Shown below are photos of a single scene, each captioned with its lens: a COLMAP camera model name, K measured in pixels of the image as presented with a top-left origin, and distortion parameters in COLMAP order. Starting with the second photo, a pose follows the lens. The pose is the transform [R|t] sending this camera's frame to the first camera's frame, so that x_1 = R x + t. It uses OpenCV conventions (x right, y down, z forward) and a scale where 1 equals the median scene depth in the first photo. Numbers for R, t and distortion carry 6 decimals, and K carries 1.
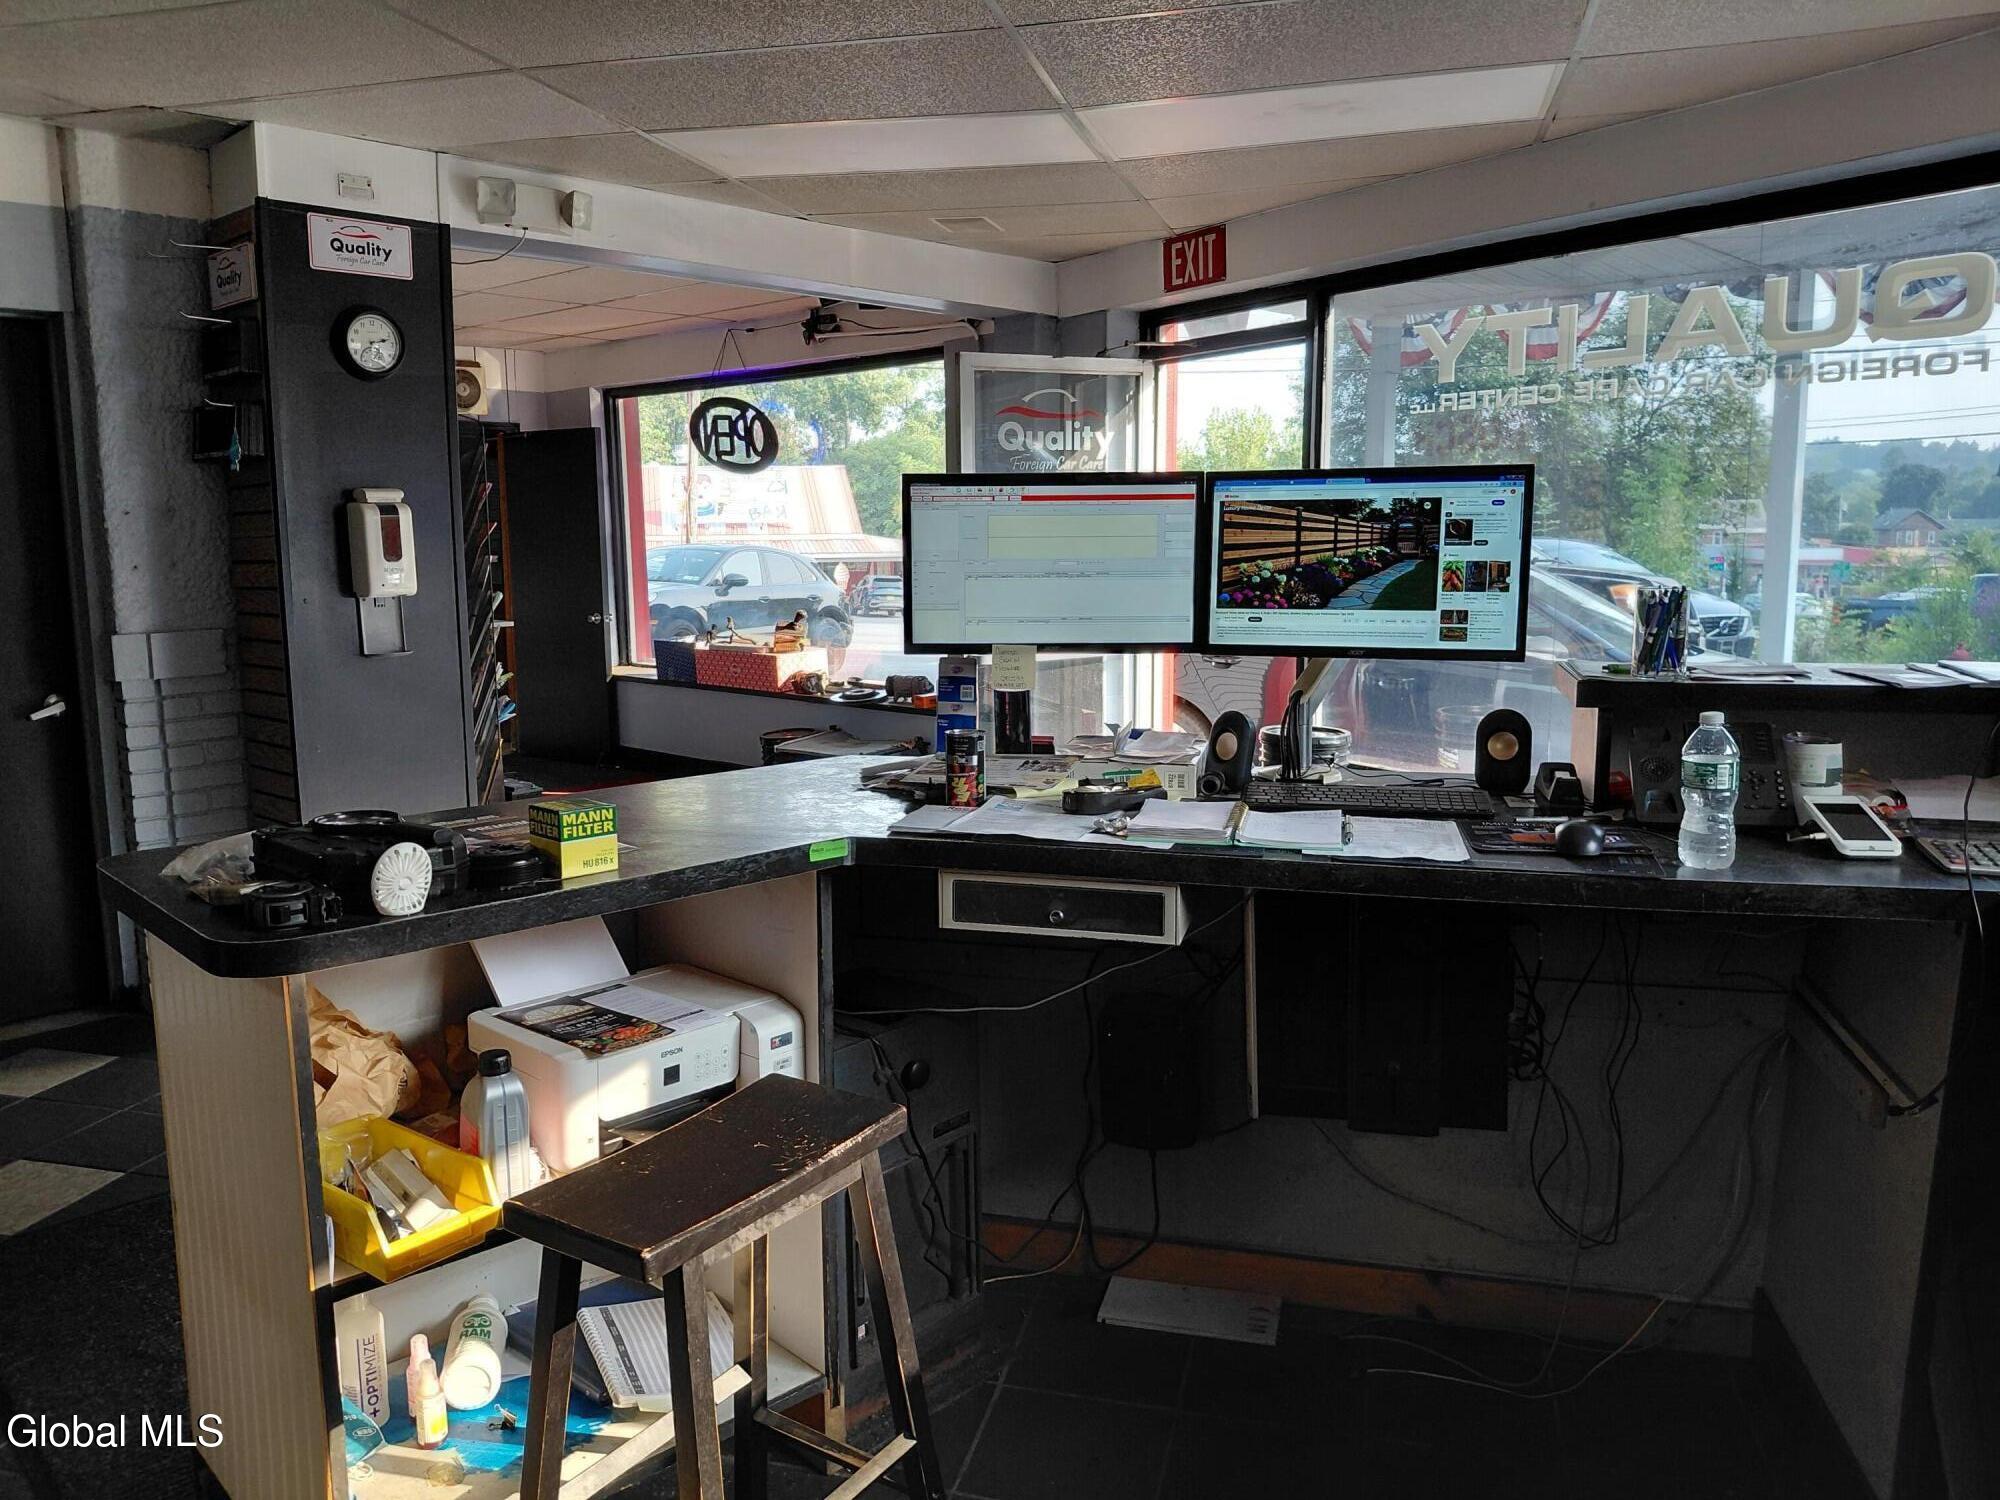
lens RADIAL K [[1453.5, 0, 995.9], [0, 1453.5, 757.3], [0, 0, 1]] dist [-0.001724, -0.006477]
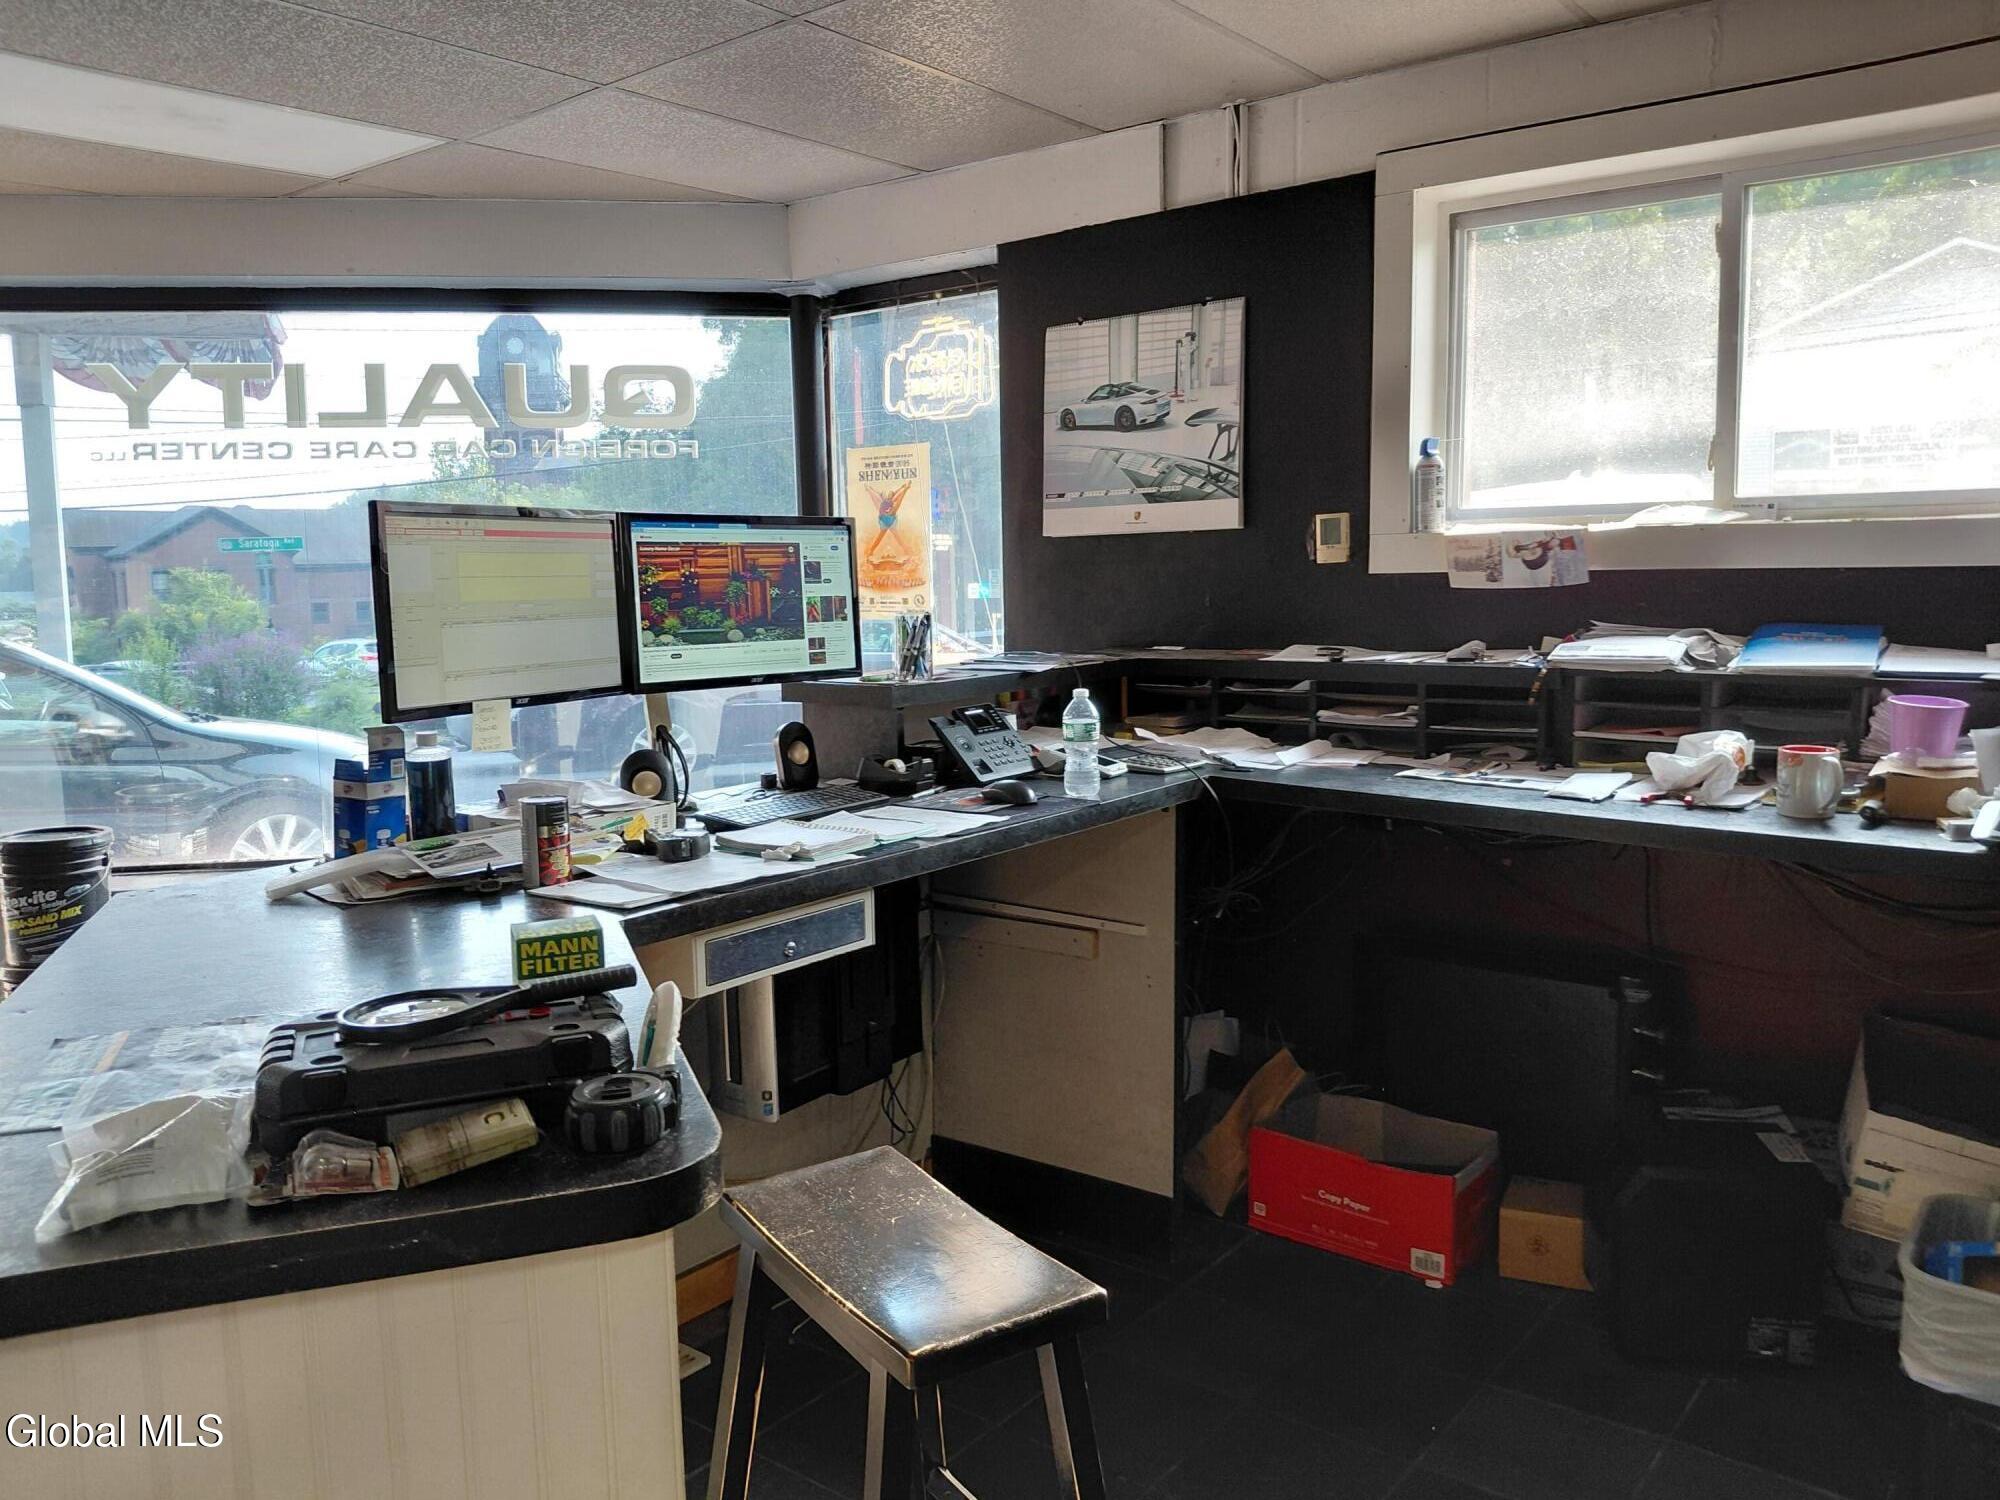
lens RADIAL K [[1453.5, 0, 994.2], [0, 1453.5, 746.3], [0, 0, 1]] dist [-0.001724, -0.006477]
pose [[0.364609, -0.103261, 0.925418, -0.732464], [0.160612, 0.985911, 0.046731, -0.046050], [-0.917205, 0.131594, 0.376057, 0.432382]]
